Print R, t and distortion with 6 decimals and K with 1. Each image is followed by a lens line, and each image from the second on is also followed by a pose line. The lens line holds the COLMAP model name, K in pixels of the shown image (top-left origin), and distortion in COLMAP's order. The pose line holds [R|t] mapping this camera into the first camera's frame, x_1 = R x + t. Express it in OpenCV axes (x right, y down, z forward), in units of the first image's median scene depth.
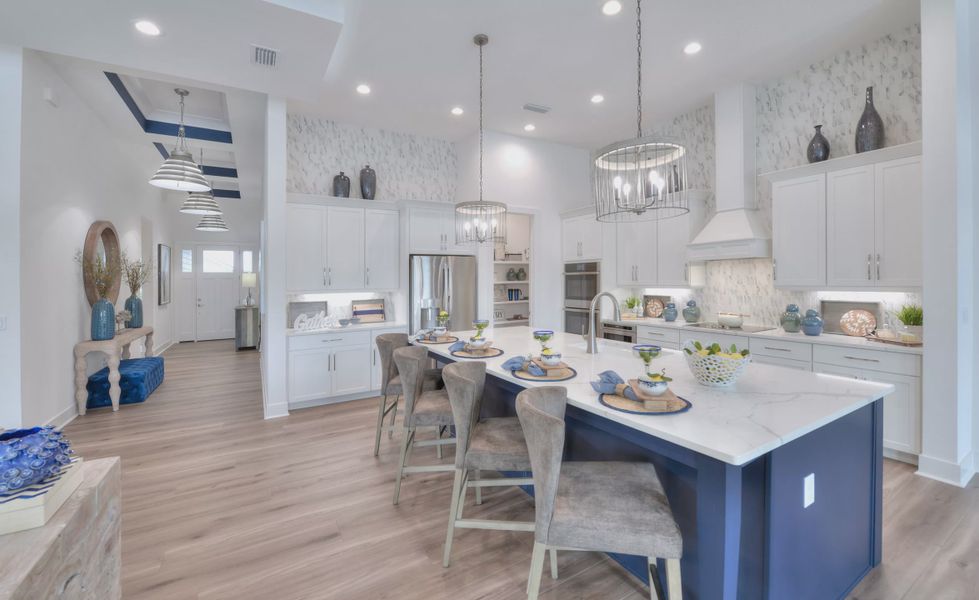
lens RADIAL K [[401.7, 0, 496.7], [0, 401.7, 277.4], [0, 0, 1]] dist [-0.002946, -0.000587]
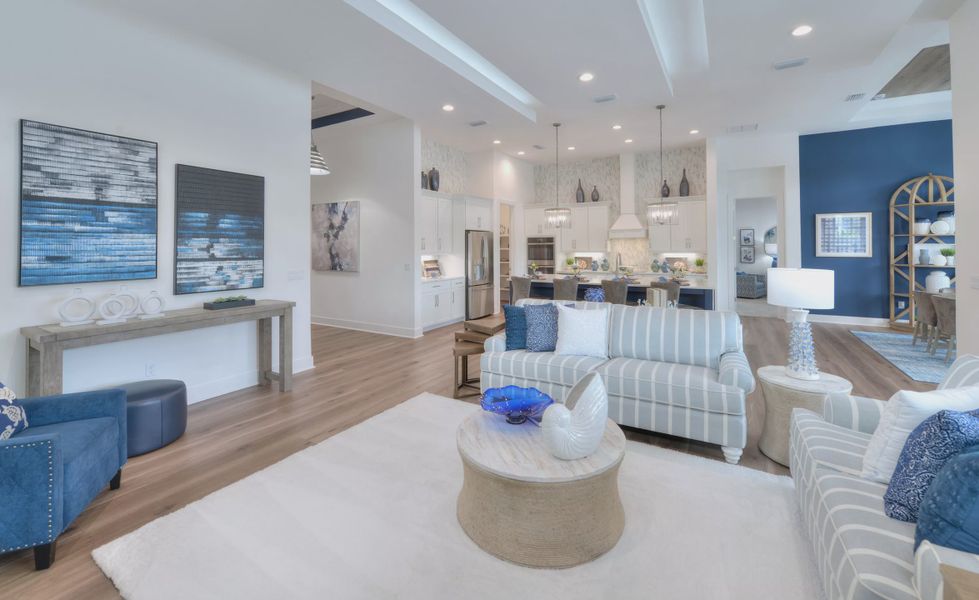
lens RADIAL K [[405.8, 0, 492.6], [0, 405.8, 243.6], [0, 0, 1]] dist [-0.001781, -0.000289]
pose [[0.871710, 0.012667, 0.489859, -0.858017], [-0.009245, 0.999913, -0.009403, 0.006906], [-0.489936, 0.003668, 0.871751, -0.382914]]
